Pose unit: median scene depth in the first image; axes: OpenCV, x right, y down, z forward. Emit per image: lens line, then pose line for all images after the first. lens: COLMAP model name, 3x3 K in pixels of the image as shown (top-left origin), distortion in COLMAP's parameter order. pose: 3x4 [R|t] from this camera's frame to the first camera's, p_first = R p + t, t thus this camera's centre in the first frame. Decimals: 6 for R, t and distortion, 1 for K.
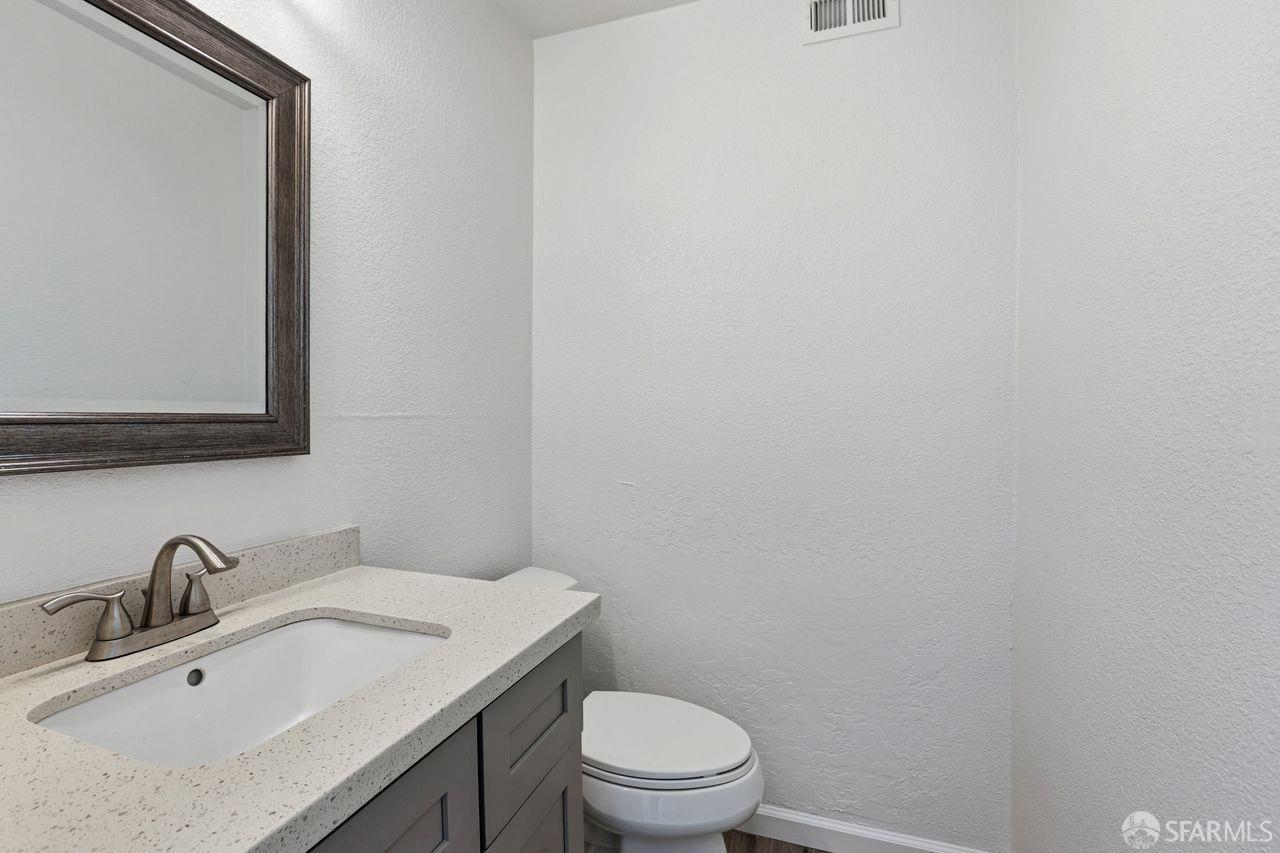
lens RADIAL K [[586.3, 0, 636.6], [0, 586.3, 430.9], [0, 0, 1]] dist [-0.011703, 0.000084]
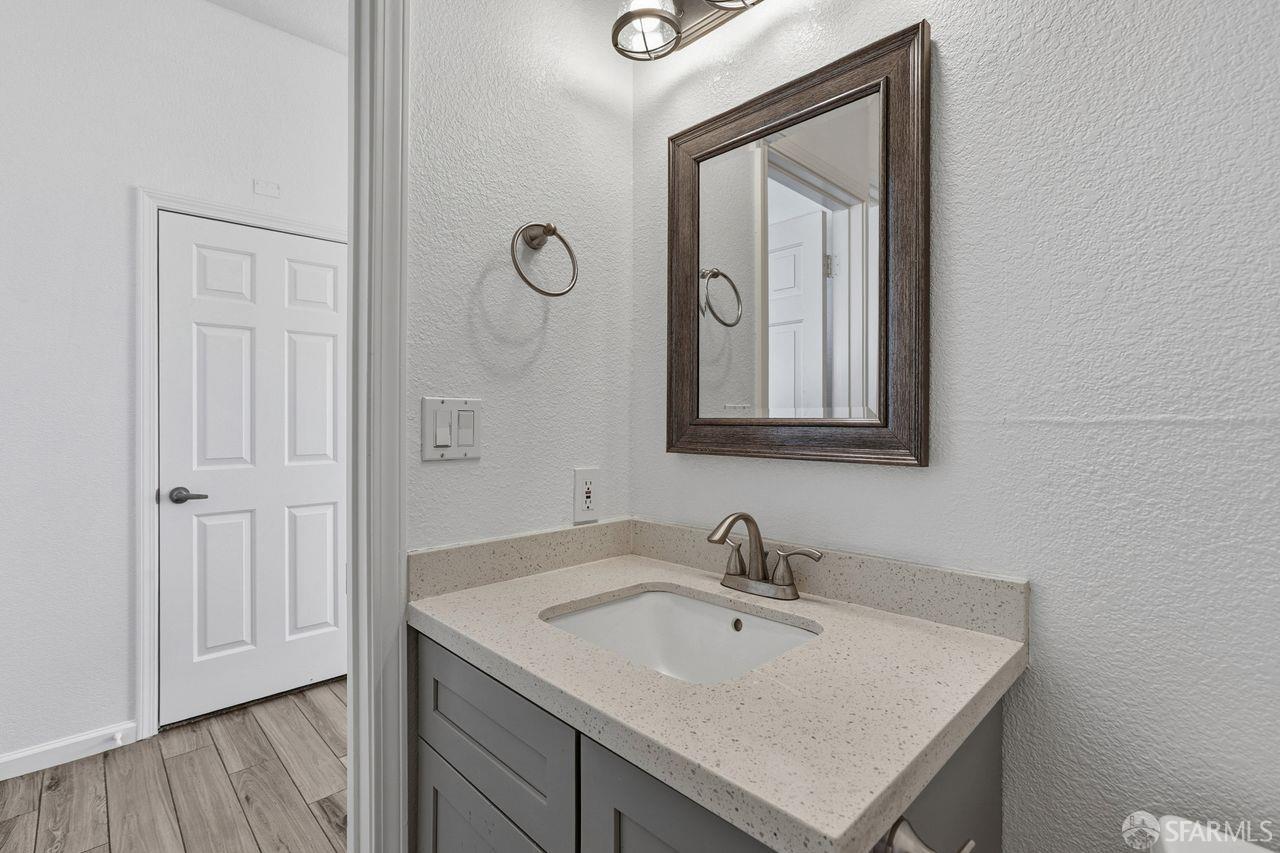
lens RADIAL K [[586.3, 0, 635.3], [0, 586.3, 414.2], [0, 0, 1]] dist [-0.011703, 0.000084]
pose [[-0.449051, -0.012146, -0.893424, 0.461314], [-0.024361, 0.999702, -0.001346, -0.029481], [0.893174, 0.021161, -0.449213, 1.268082]]
